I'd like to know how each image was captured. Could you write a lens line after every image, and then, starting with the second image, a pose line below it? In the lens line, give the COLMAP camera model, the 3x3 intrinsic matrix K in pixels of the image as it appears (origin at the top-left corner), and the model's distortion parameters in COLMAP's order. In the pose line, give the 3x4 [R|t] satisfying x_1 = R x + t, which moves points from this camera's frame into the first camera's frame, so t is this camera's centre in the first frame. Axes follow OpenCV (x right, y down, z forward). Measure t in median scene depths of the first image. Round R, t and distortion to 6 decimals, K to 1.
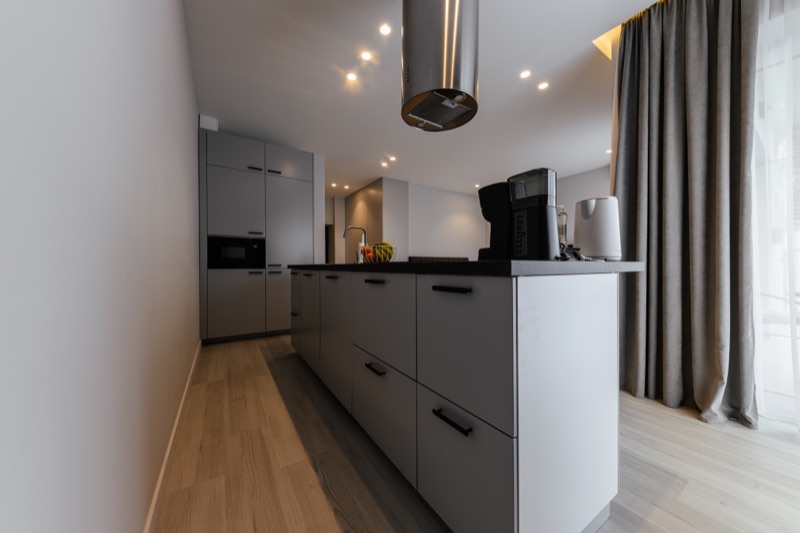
lens RADIAL K [[275.5, 0, 400.0], [0, 275.5, 266.5], [0, 0, 1]] dist [0.001983, -0.000213]
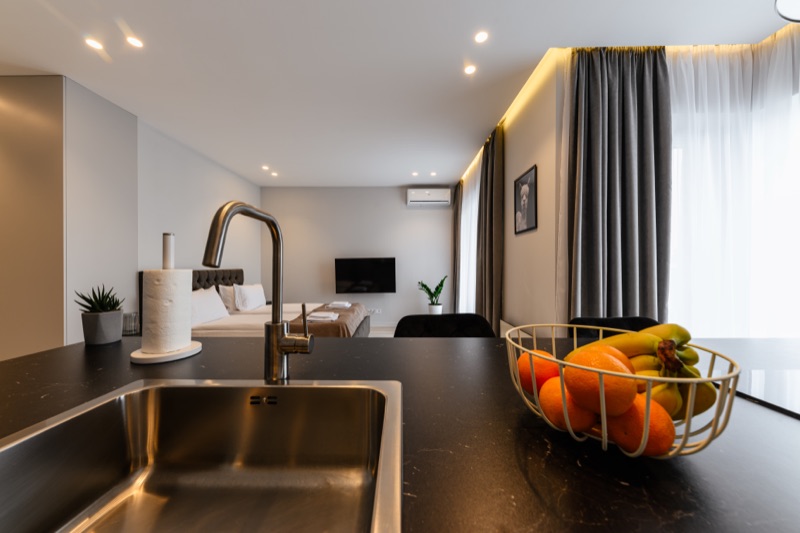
lens RADIAL K [[275.5, 0, 400.0], [0, 275.5, 266.5], [0, 0, 1]] dist [0.001983, -0.000213]
pose [[0.553939, -0.000490, 0.832557, -0.198769], [0.001867, 0.999998, -0.000654, -0.068518], [-0.832555, 0.001917, 0.553939, 0.575727]]
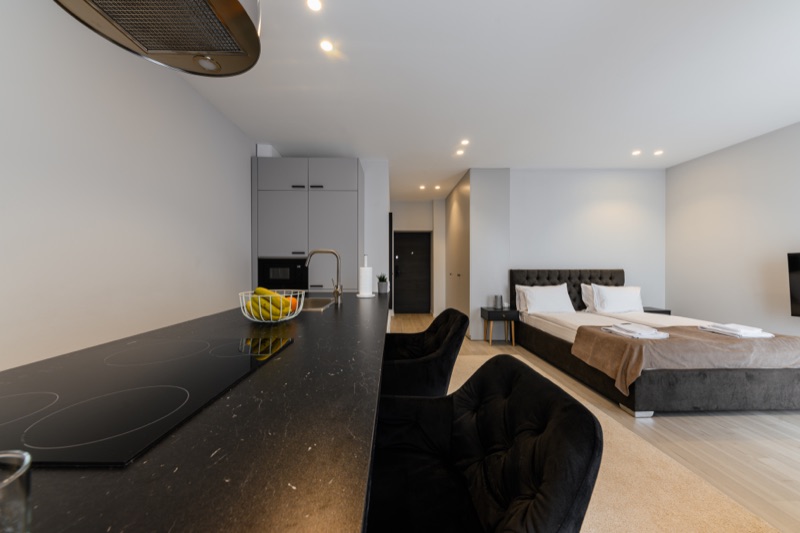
lens RADIAL K [[275.5, 0, 400.0], [0, 275.5, 266.5], [0, 0, 1]] dist [0.001983, -0.000213]
pose [[0.847626, 0.001814, -0.530591, 0.290042], [0.000047, 0.999994, 0.003494, -0.075517], [0.530594, -0.002986, 0.847621, 0.359044]]
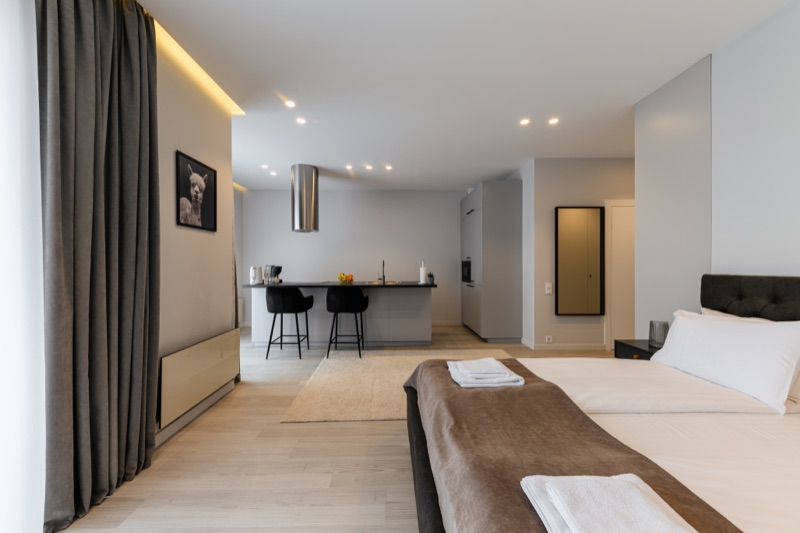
lens RADIAL K [[275.5, 0, 400.0], [0, 275.5, 266.5], [0, 0, 1]] dist [0.001983, -0.000213]
pose [[-0.533307, 0.002413, -0.845919, 0.890069], [0.000104, 0.999996, 0.002787, -0.073153], [0.845922, 0.001398, -0.533305, 1.446756]]
